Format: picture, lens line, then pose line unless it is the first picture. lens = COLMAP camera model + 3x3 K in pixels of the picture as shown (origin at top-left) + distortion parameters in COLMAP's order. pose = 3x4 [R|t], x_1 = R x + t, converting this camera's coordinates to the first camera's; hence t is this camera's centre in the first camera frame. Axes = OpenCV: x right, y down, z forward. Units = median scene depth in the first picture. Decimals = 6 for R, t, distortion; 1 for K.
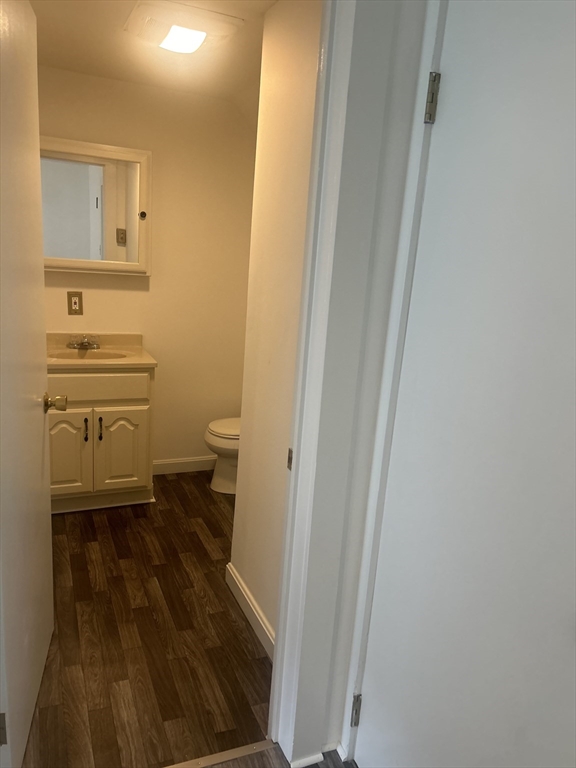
lens RADIAL K [[572.7, 0, 285.9], [0, 572.7, 385.9], [0, 0, 1]] dist [0.071884, -0.073587]
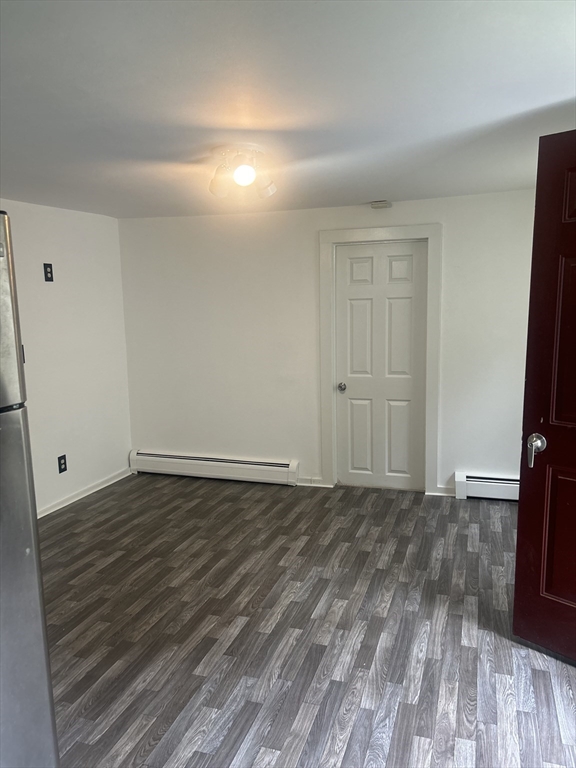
lens RADIAL K [[572.7, 0, 286.8], [0, 572.7, 385.8], [0, 0, 1]] dist [0.071884, -0.073587]
pose [[-0.742940, -0.130963, 0.656421, -0.674508], [0.116286, 0.940507, 0.319254, -0.339517], [-0.659180, 0.313520, -0.683511, 1.308097]]
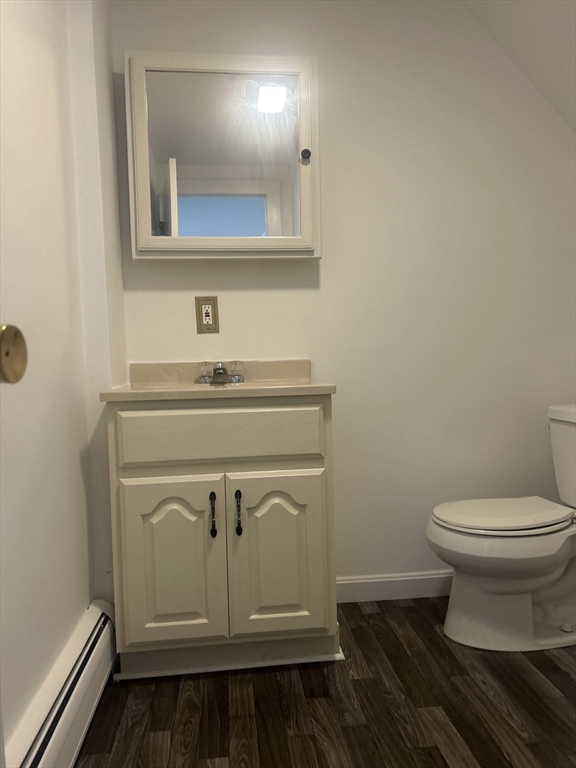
lens RADIAL K [[572.7, 0, 289.2], [0, 572.7, 388.5], [0, 0, 1]] dist [0.071884, -0.073587]
pose [[0.953675, -0.079428, -0.290166, -0.106335], [0.024057, 0.981563, -0.189620, 0.060283], [0.299877, 0.173855, 0.938002, 0.468085]]
